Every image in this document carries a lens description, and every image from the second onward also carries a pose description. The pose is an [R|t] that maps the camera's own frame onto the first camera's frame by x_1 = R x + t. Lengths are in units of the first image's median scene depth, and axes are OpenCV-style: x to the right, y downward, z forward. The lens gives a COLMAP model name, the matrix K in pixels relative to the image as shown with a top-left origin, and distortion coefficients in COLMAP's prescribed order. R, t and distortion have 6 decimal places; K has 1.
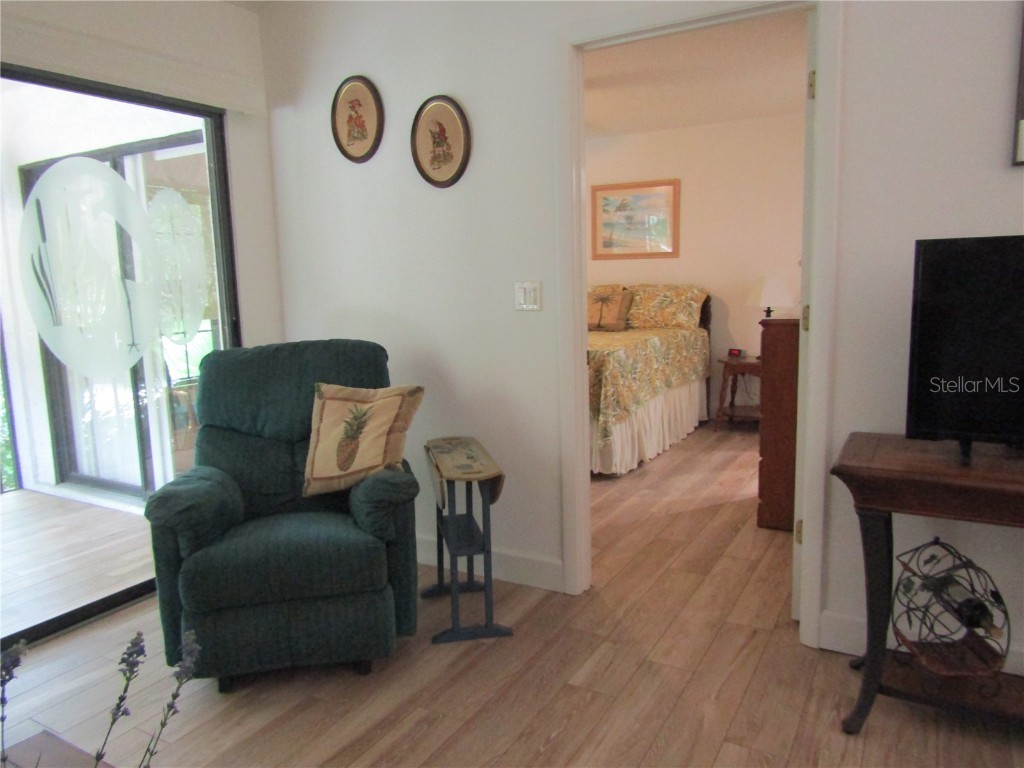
lens RADIAL K [[731.5, 0, 512.0], [0, 731.5, 384.0], [0, 0, 1]] dist [-0.006146, 0.000482]
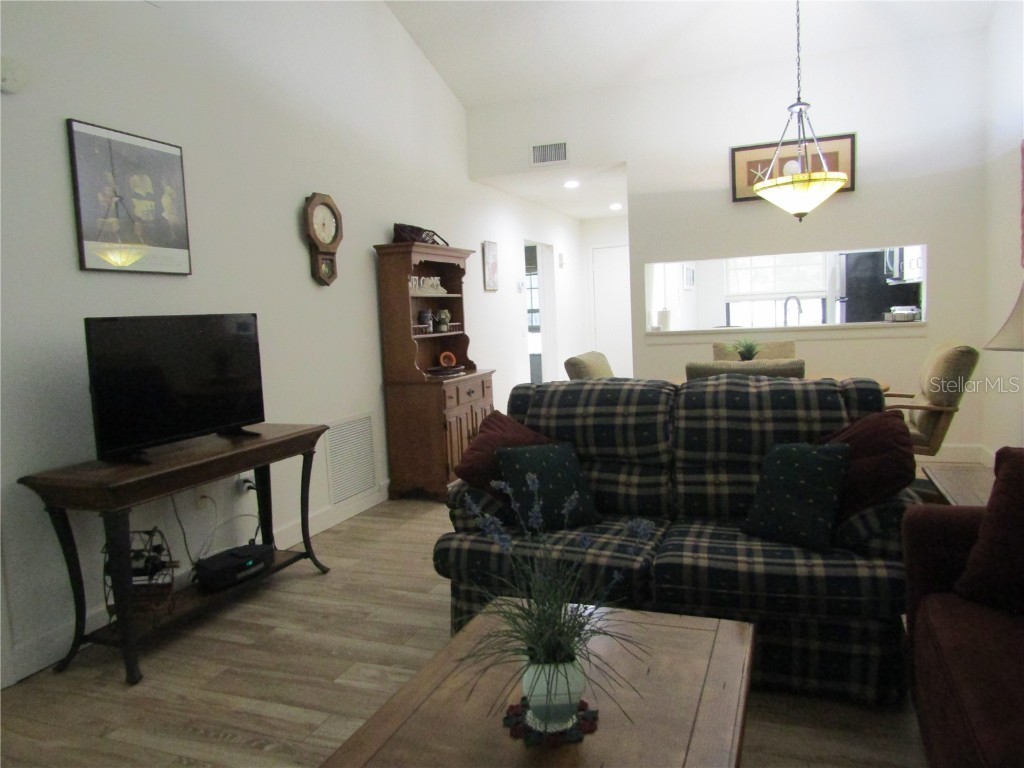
lens RADIAL K [[731.5, 0, 512.0], [0, 731.5, 384.0], [0, 0, 1]] dist [-0.006146, 0.000482]
pose [[-0.152715, -0.061555, 0.986351, -0.391637], [0.194085, 0.976754, 0.091006, -0.017213], [-0.969025, 0.205334, -0.137218, 0.174304]]
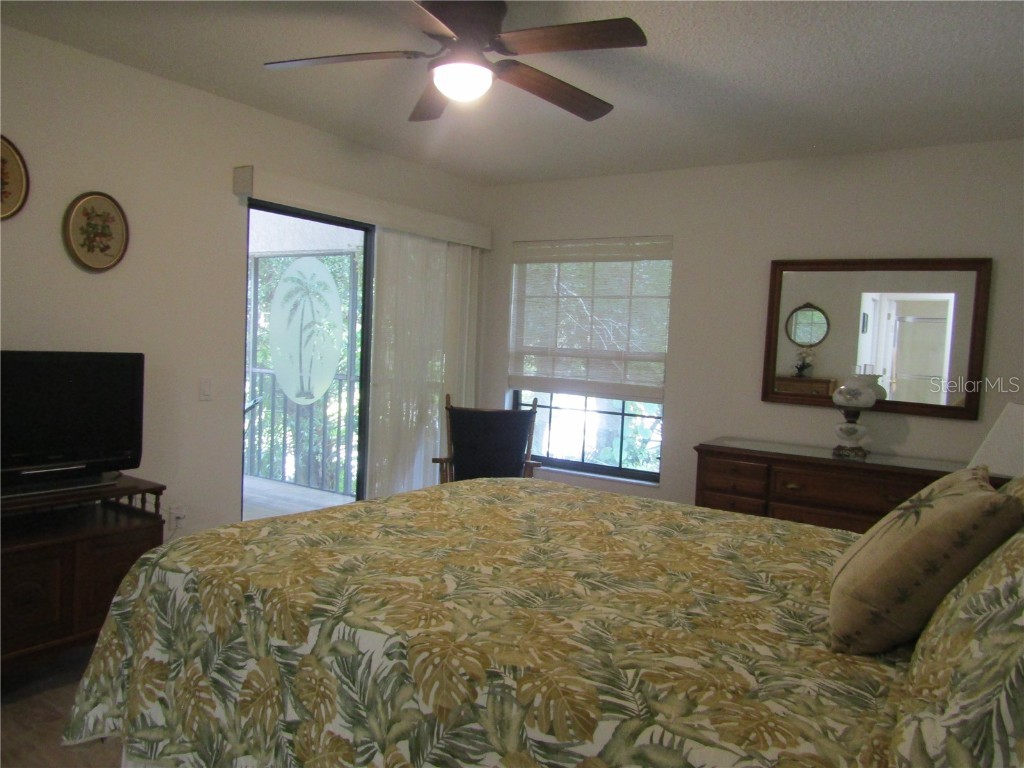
lens RADIAL K [[731.5, 0, 512.0], [0, 731.5, 384.0], [0, 0, 1]] dist [-0.006146, 0.000482]
pose [[-0.052712, 0.085013, -0.994985, 0.485673], [-0.183793, 0.978523, 0.093343, -0.199912], [0.981551, 0.187792, -0.035955, 1.136765]]
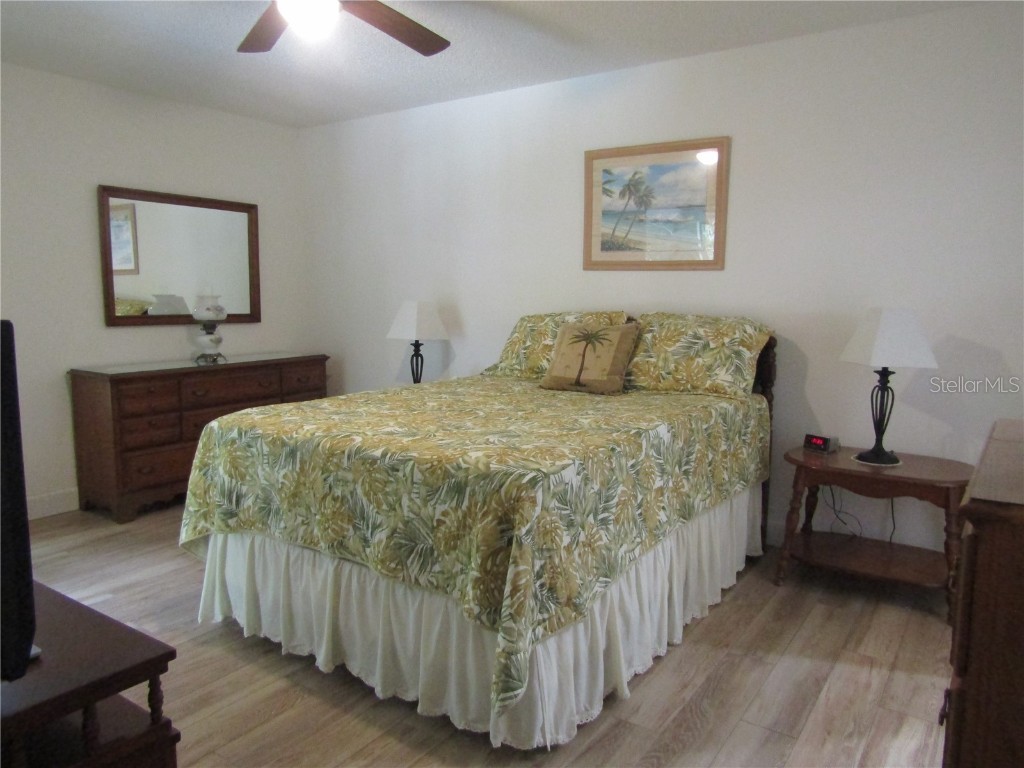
lens RADIAL K [[731.5, 0, 512.0], [0, 731.5, 384.0], [0, 0, 1]] dist [-0.006146, 0.000482]
pose [[0.996208, 0.041735, -0.076336, 0.143269], [-0.042803, 0.999006, -0.012408, -0.088983], [0.075742, 0.015628, 0.997005, 0.535142]]
